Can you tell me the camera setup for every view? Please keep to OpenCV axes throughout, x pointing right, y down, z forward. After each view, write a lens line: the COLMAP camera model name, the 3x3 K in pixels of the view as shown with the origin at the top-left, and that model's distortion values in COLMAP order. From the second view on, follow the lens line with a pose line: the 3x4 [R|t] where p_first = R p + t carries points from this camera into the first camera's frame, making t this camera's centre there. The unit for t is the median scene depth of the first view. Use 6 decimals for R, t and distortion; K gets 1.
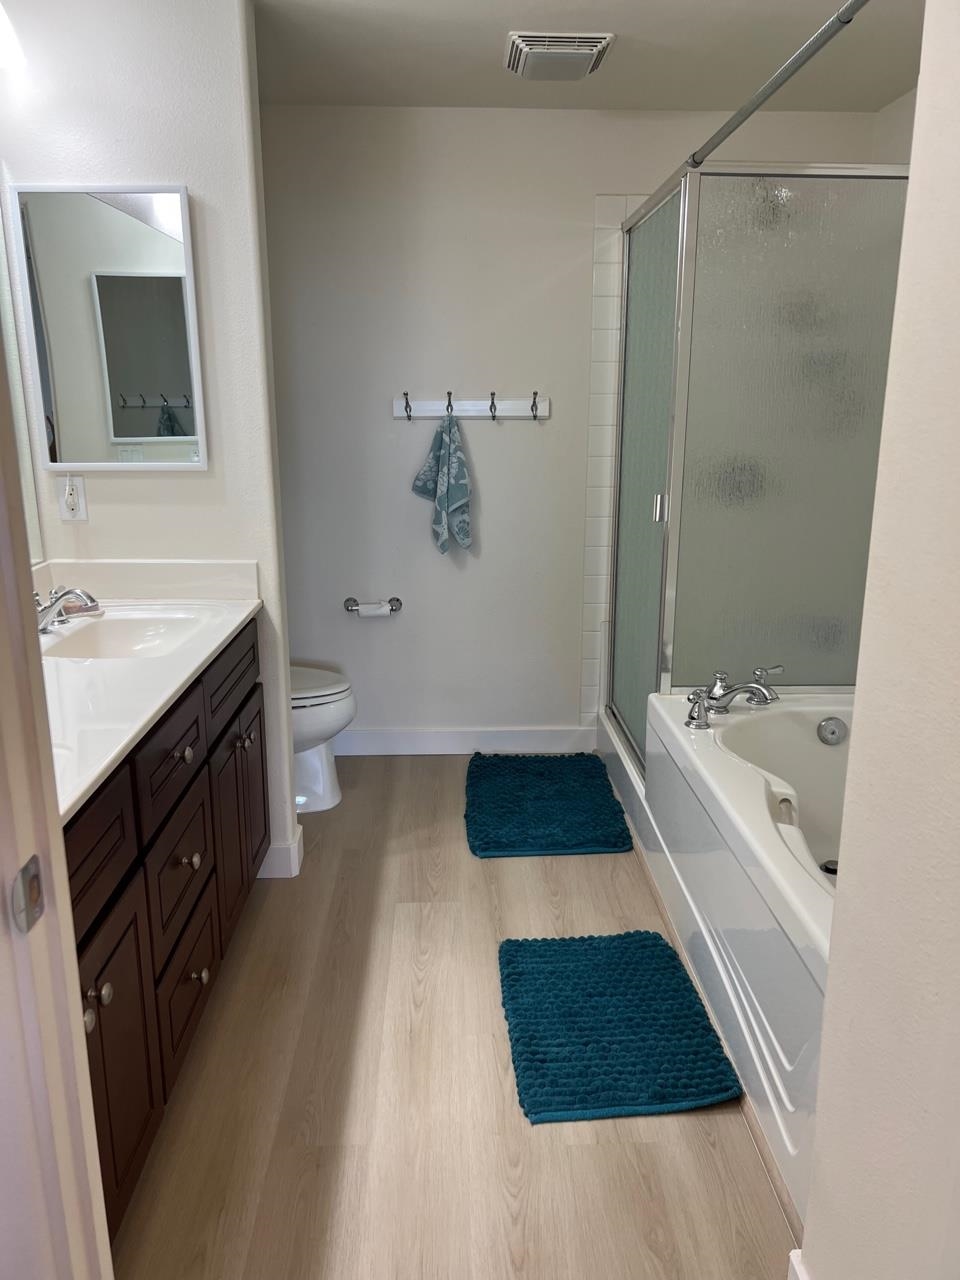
lens RADIAL K [[978.1, 0, 483.0], [0, 978.1, 640.5], [0, 0, 1]] dist [0.035369, -0.047746]
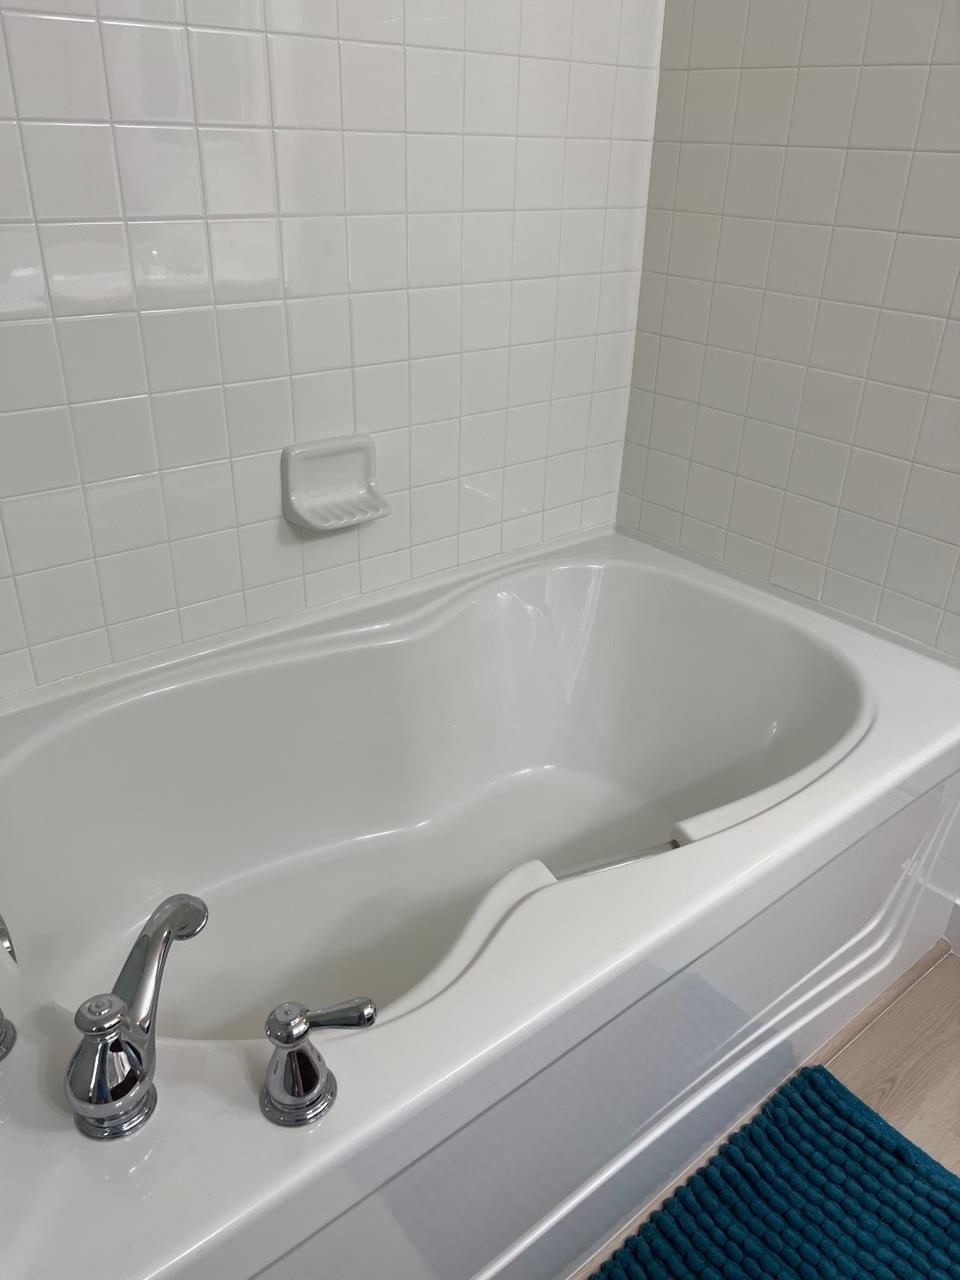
lens RADIAL K [[978.1, 0, 480.9], [0, 978.1, 642.1], [0, 0, 1]] dist [0.035369, -0.047746]
pose [[-0.605996, -0.385659, 0.695727, 0.013582], [0.171491, 0.790708, 0.587683, -0.279245], [-0.776762, 0.475444, -0.413029, 1.300896]]
